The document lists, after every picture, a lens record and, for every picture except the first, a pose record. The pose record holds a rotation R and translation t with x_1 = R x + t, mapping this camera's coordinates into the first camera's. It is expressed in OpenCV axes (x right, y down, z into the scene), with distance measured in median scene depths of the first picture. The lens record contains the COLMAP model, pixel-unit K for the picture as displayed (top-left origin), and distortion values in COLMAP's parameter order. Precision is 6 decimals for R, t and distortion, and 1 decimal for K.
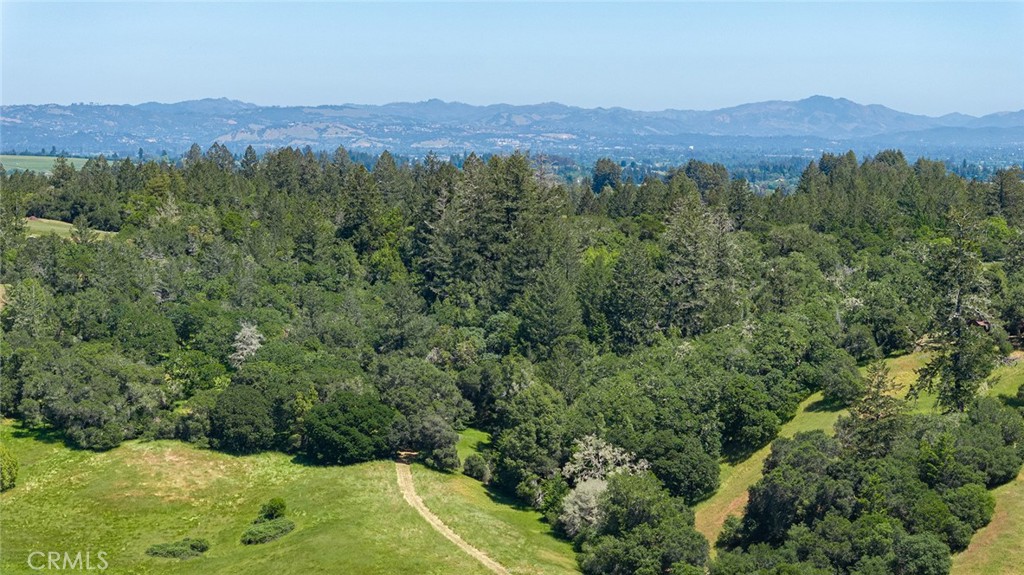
lens RADIAL K [[2053.4, 0, 511.9], [0, 2053.4, 287.5], [0, 0, 1]] dist [-0.062626, 0.000000]
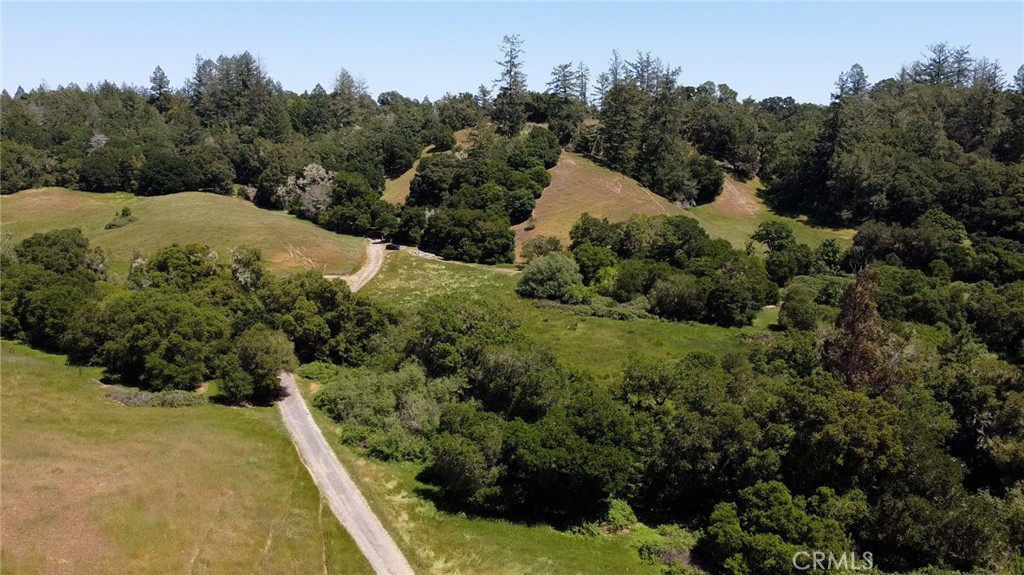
lens RADIAL K [[834.9, 0, 512.4], [0, 834.9, 288.1], [0, 0, 1]] dist [0.012854, 0.010561]
pose [[0.946057, -0.063991, 0.317618, -0.033773], [0.025760, 0.992055, 0.123142, 0.086540], [-0.322974, -0.108318, 0.940189, 0.221175]]
